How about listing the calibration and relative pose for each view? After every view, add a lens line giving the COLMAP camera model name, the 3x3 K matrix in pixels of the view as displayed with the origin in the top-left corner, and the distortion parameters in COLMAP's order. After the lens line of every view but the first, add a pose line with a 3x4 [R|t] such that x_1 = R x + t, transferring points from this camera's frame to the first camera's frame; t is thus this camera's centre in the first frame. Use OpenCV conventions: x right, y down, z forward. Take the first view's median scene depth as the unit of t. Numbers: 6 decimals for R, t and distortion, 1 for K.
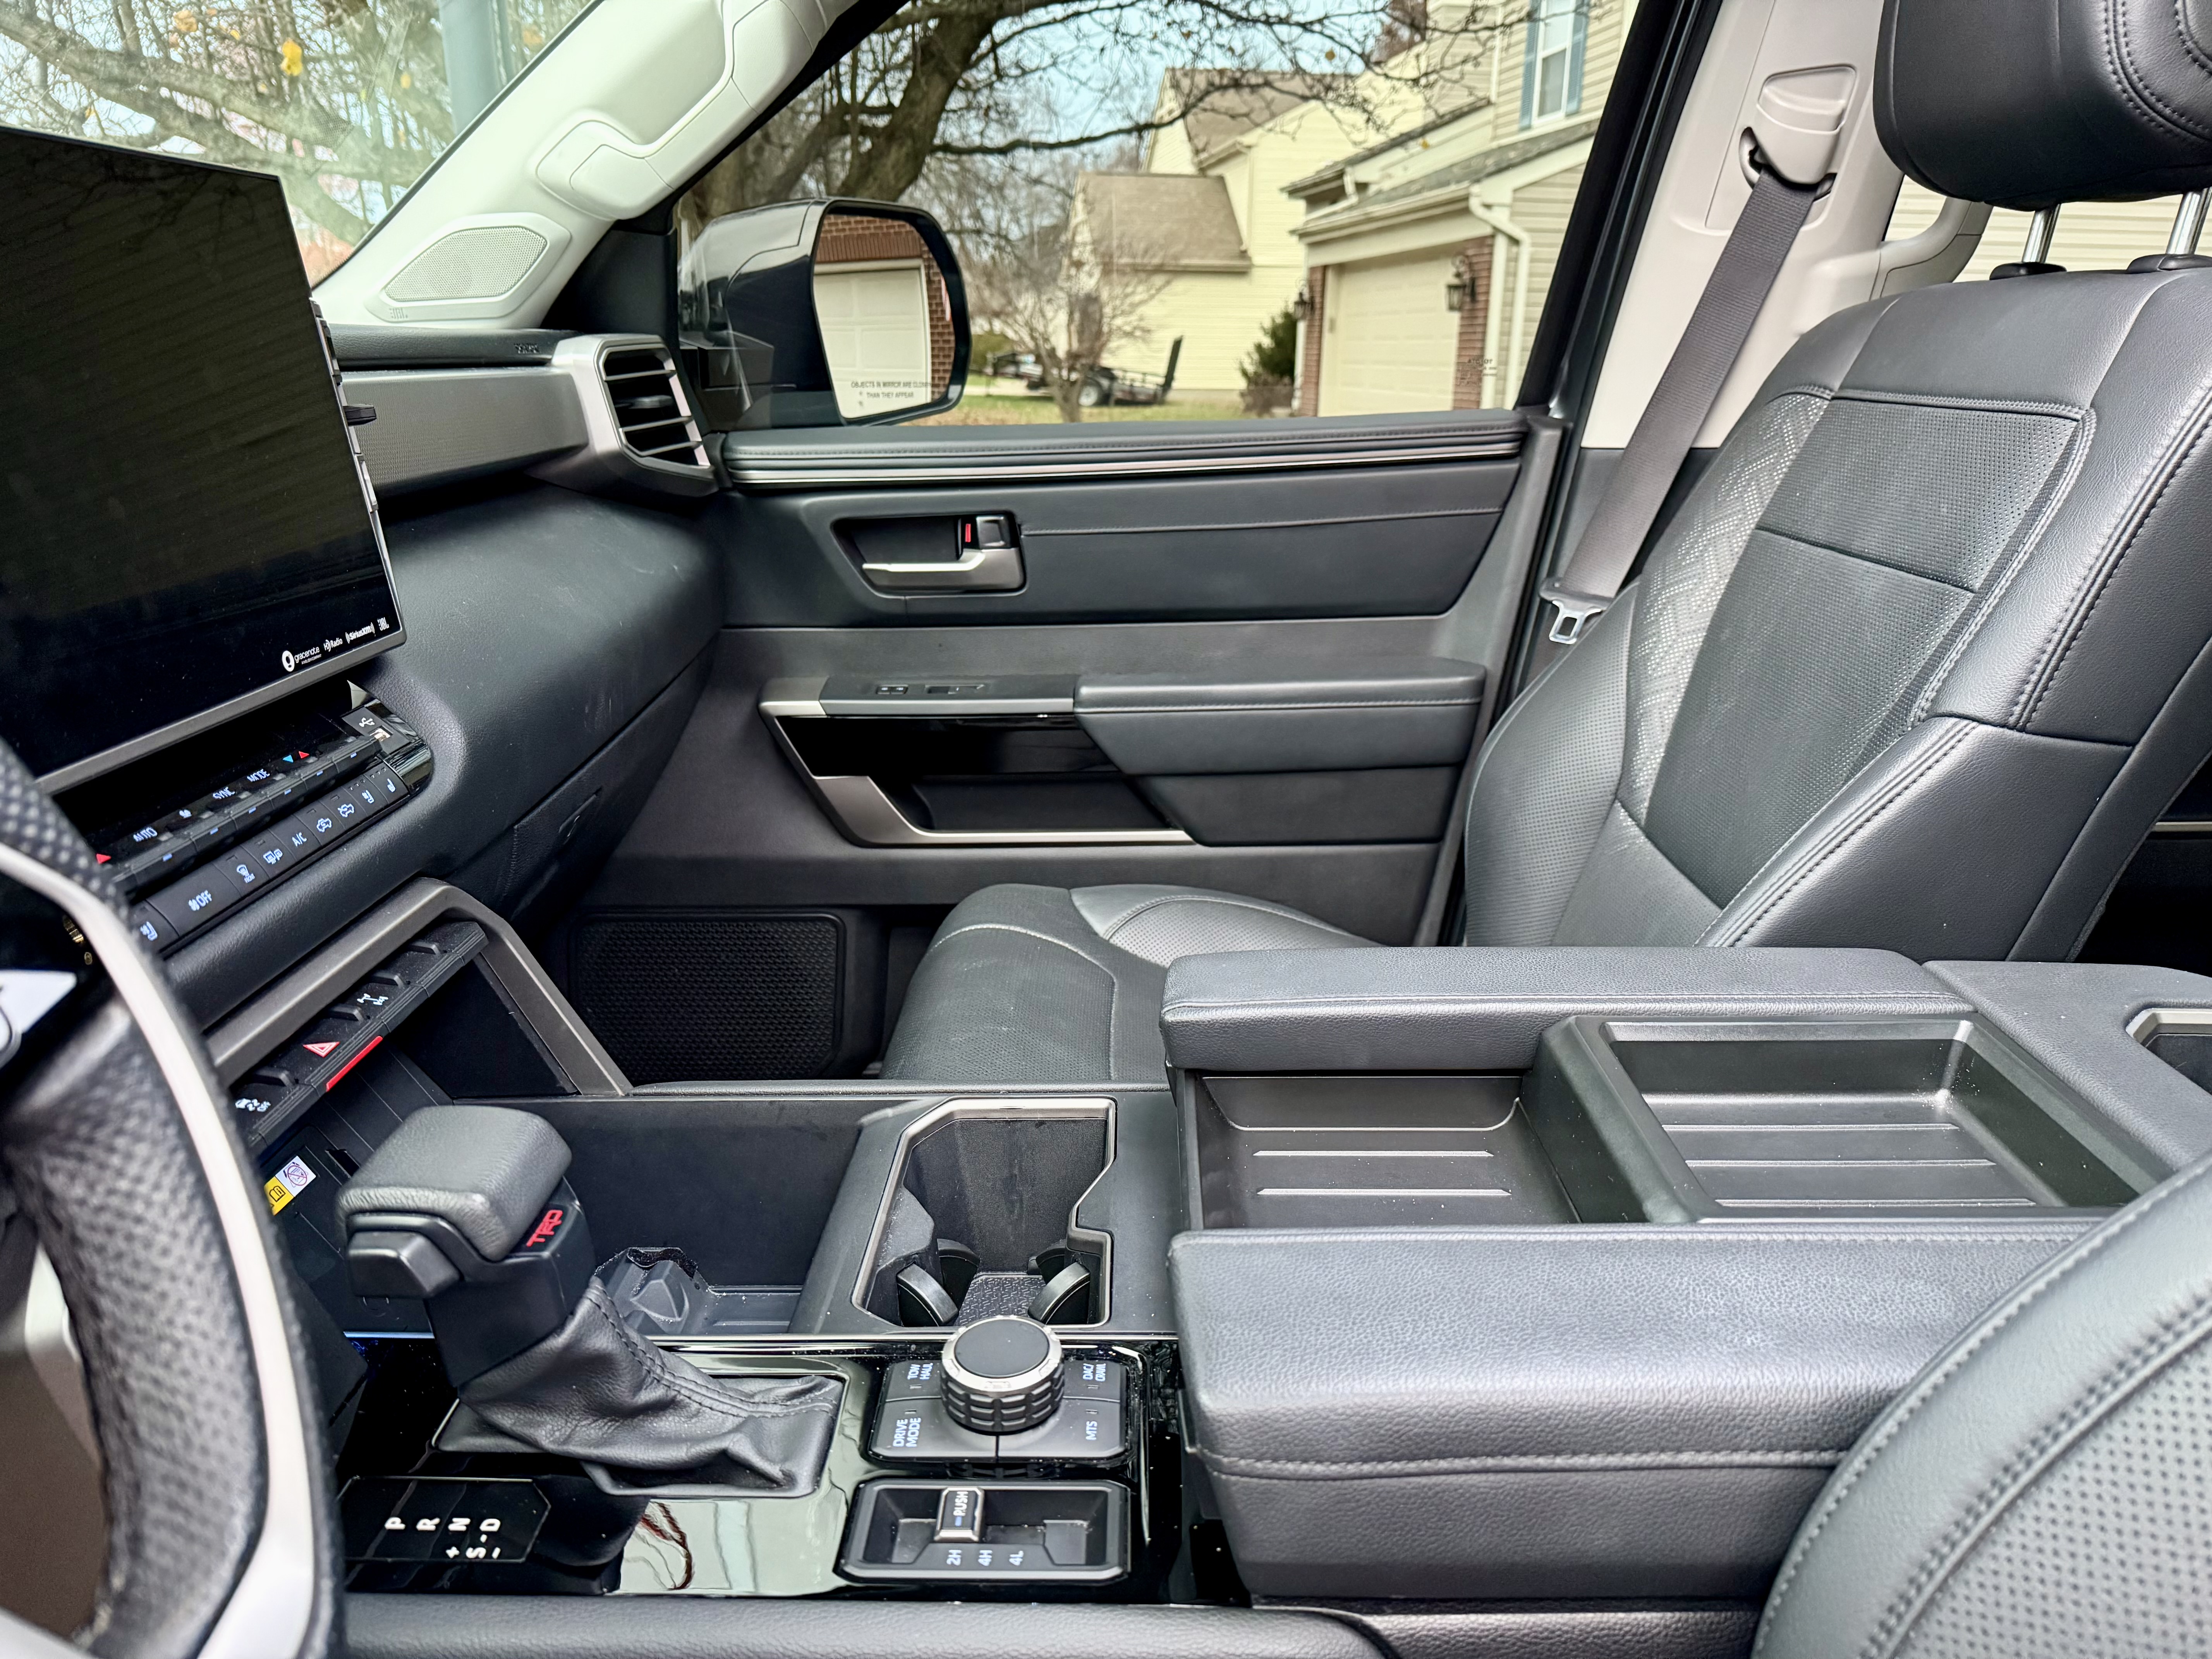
lens RADIAL K [[1545.2, 0, 1082.1], [0, 1545.2, 828.1], [0, 0, 1]] dist [0.048050, -0.054335]
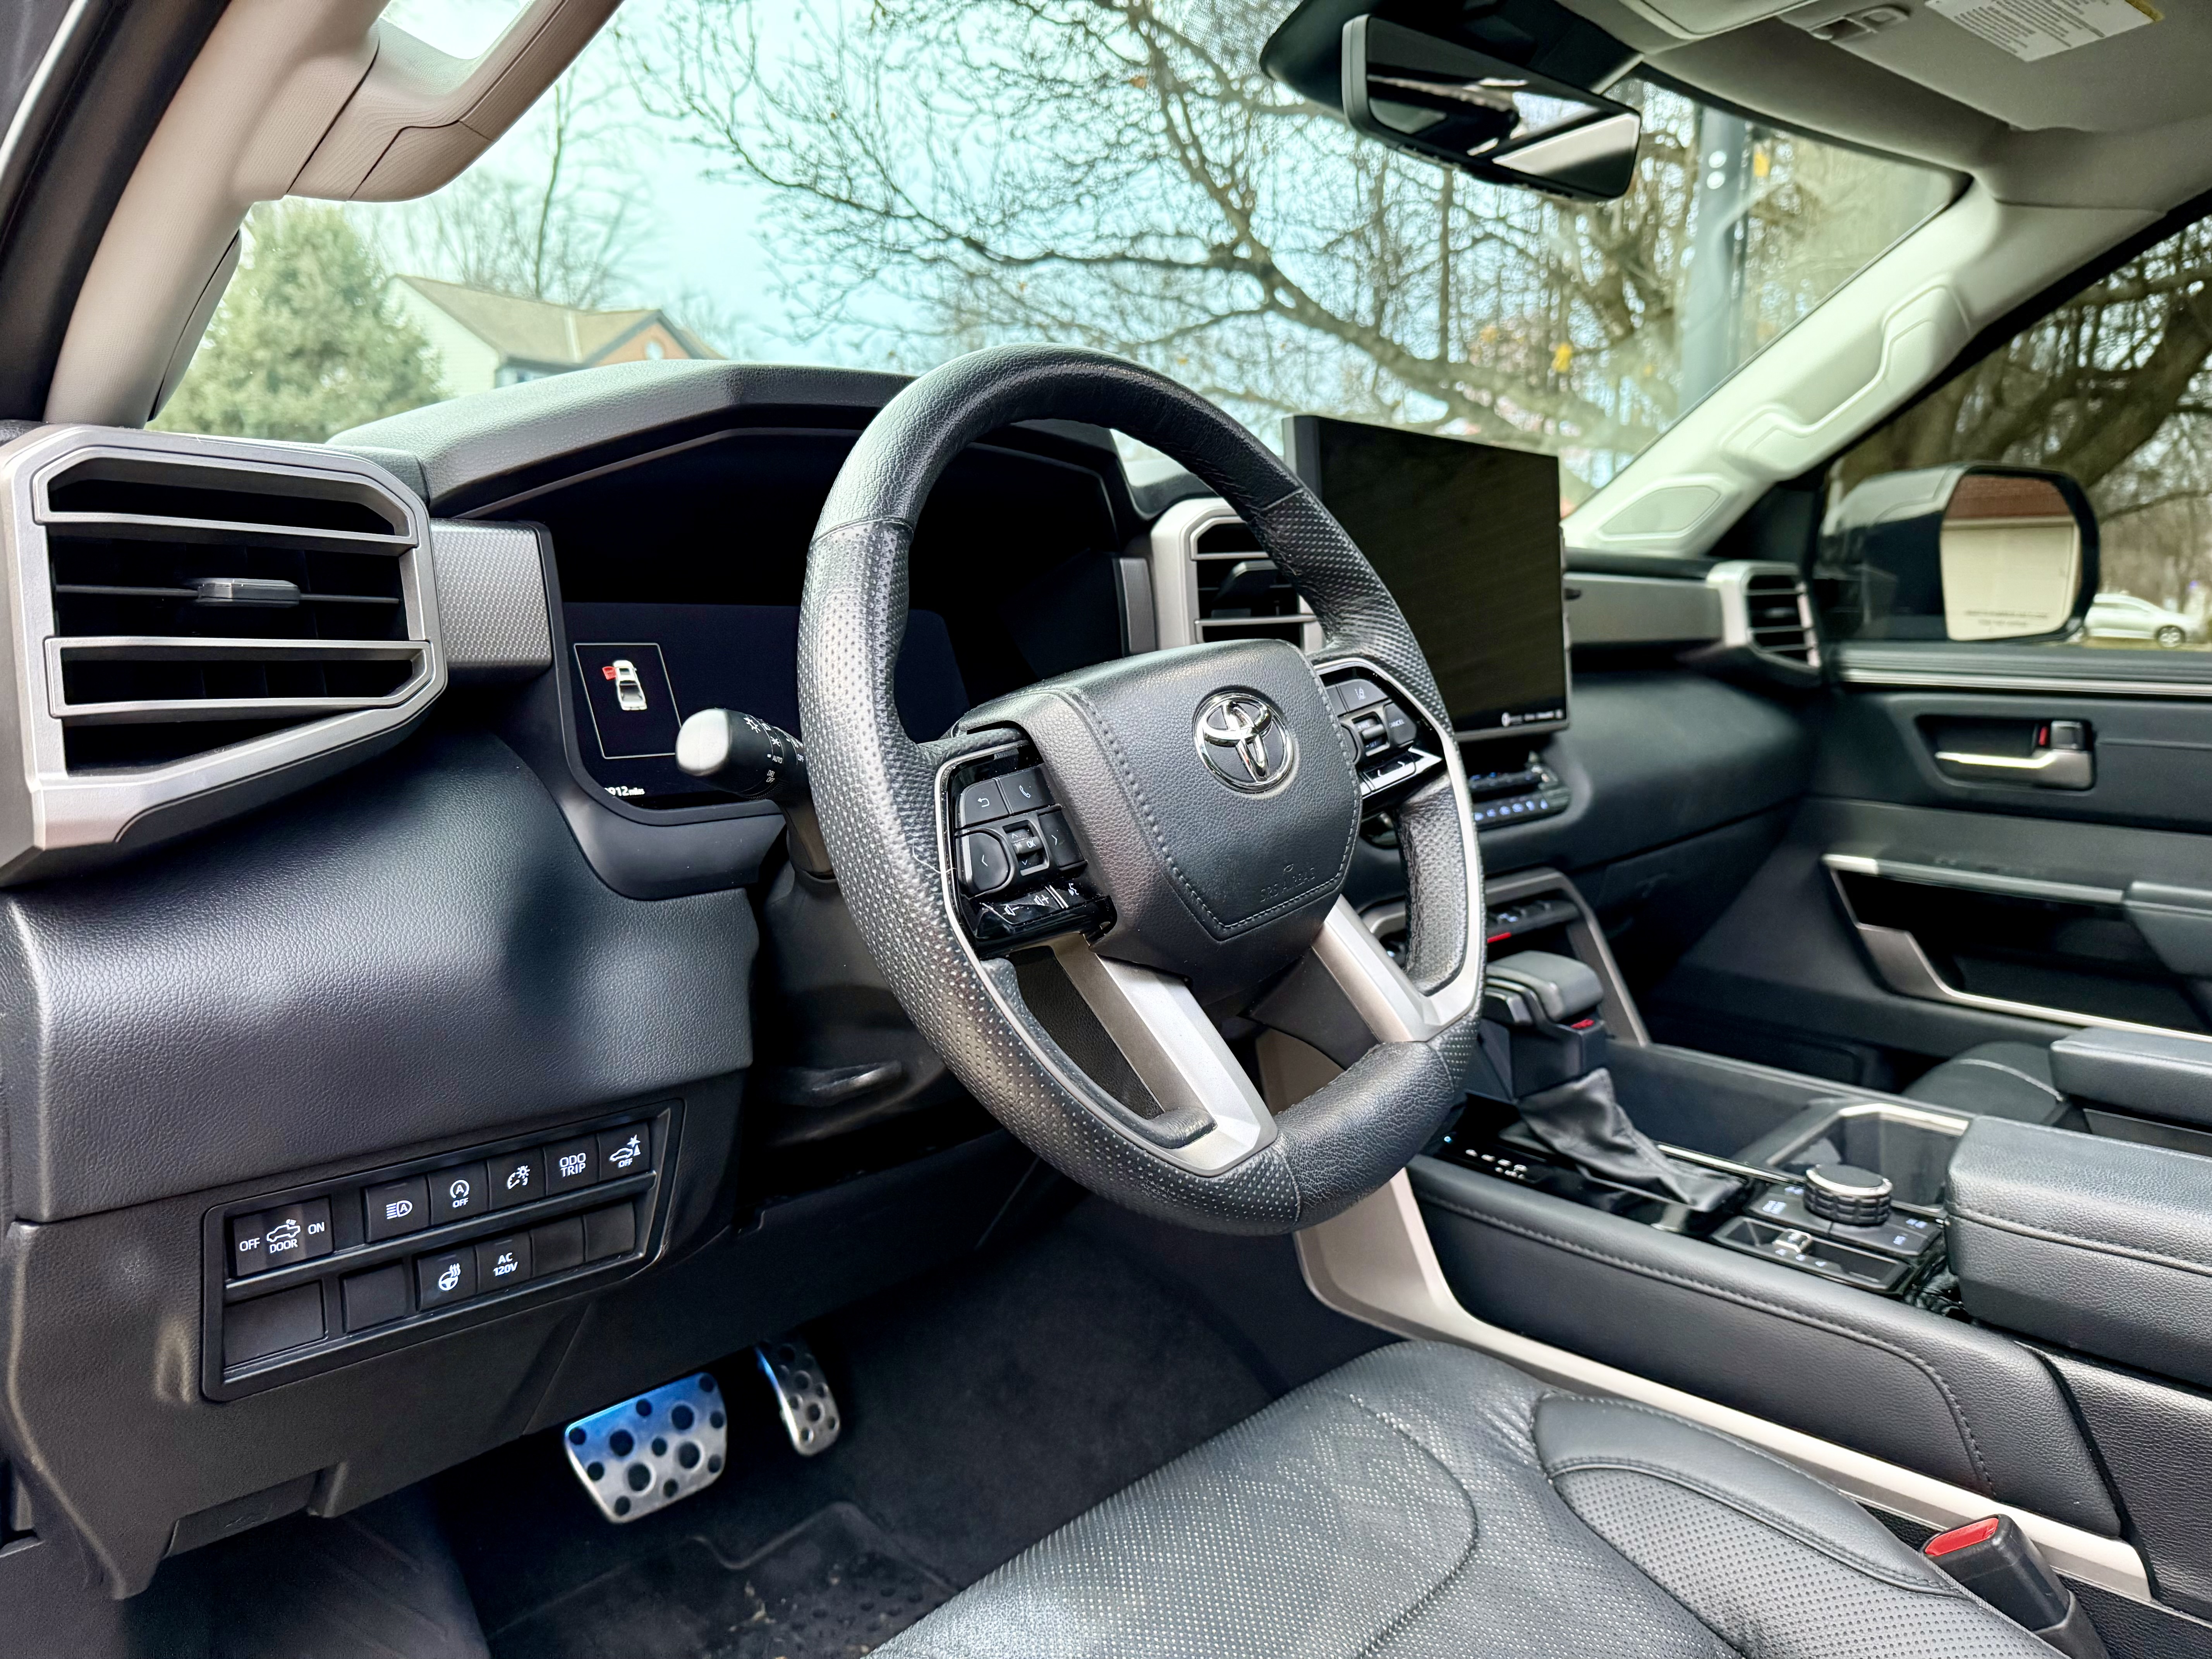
lens RADIAL K [[1554.1, 0, 1105.9], [0, 1554.1, 830.5], [0, 0, 1]] dist [0.028841, -0.027689]
pose [[0.766733, 0.139173, -0.626699, 0.144331], [-0.233218, 0.969906, -0.069940, 0.133753], [0.598106, 0.199783, 0.776116, -0.334905]]
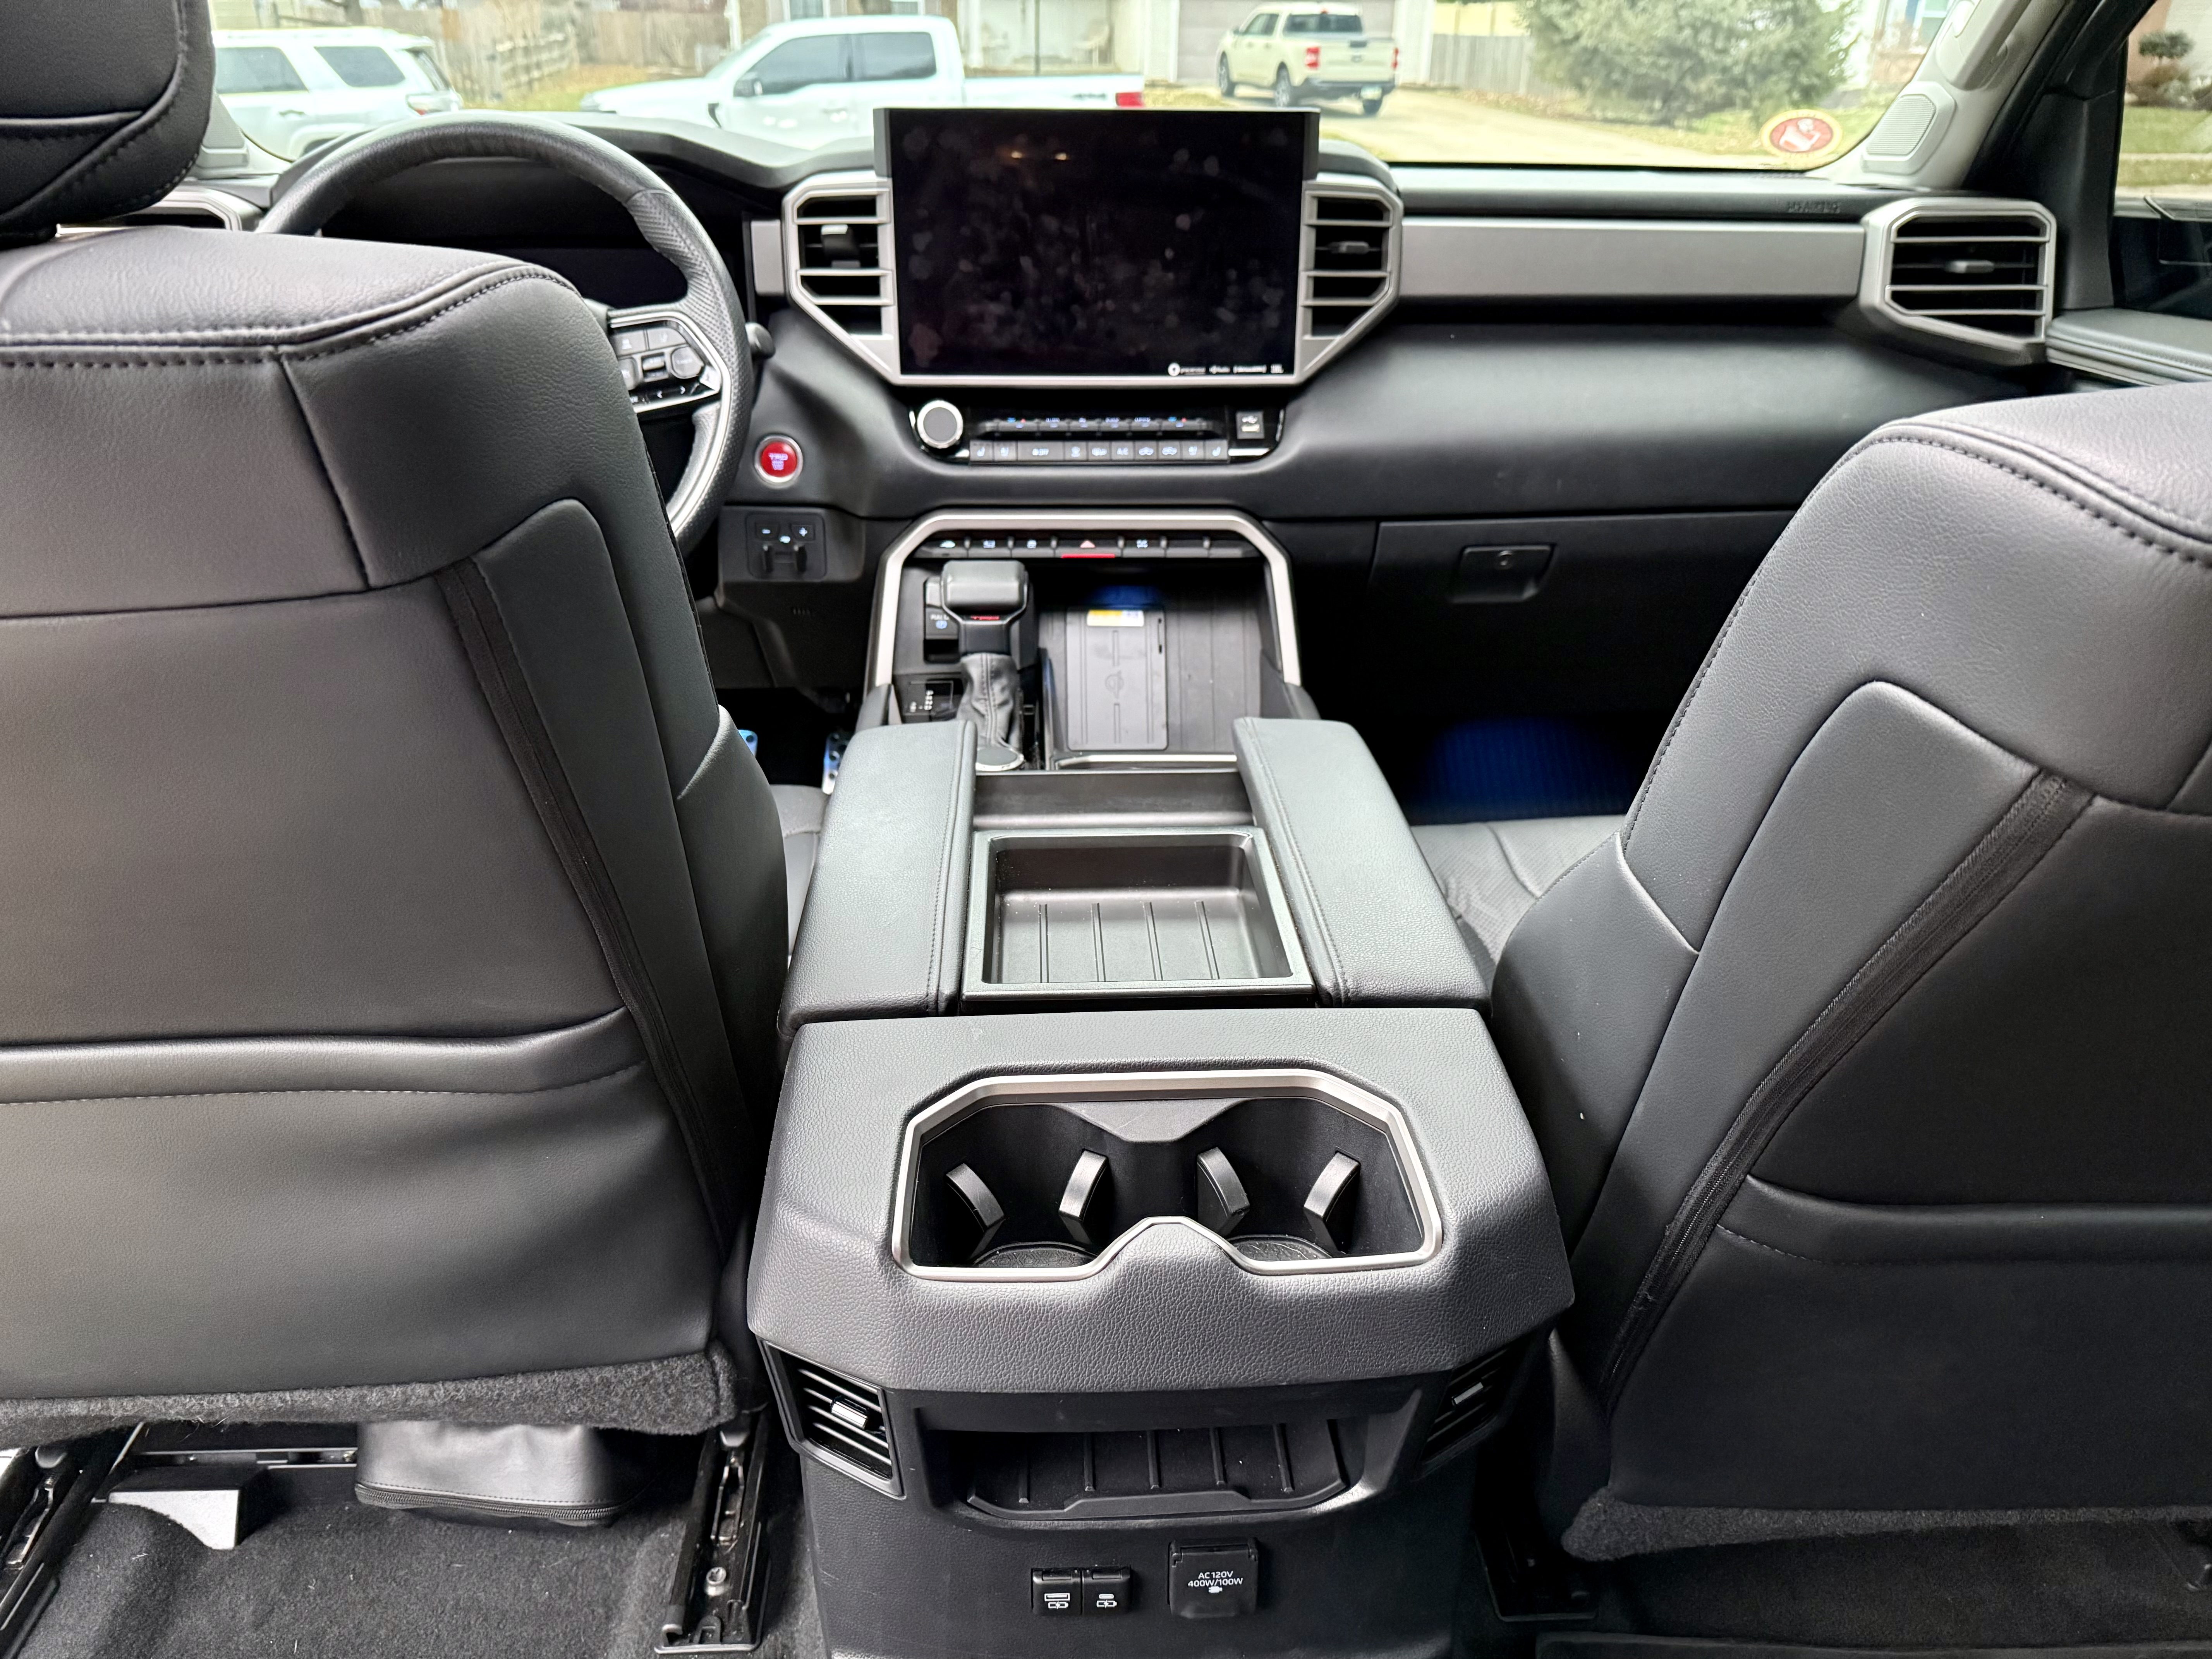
lens RADIAL K [[1568.8, 0, 1115.9], [0, 1568.8, 817.0], [0, 0, 1]] dist [0.061224, -0.086077]
pose [[0.081562, 0.441409, -0.893591, 0.856477], [-0.313306, 0.862483, 0.397446, -0.217473], [0.946143, 0.247551, 0.208642, 0.360848]]
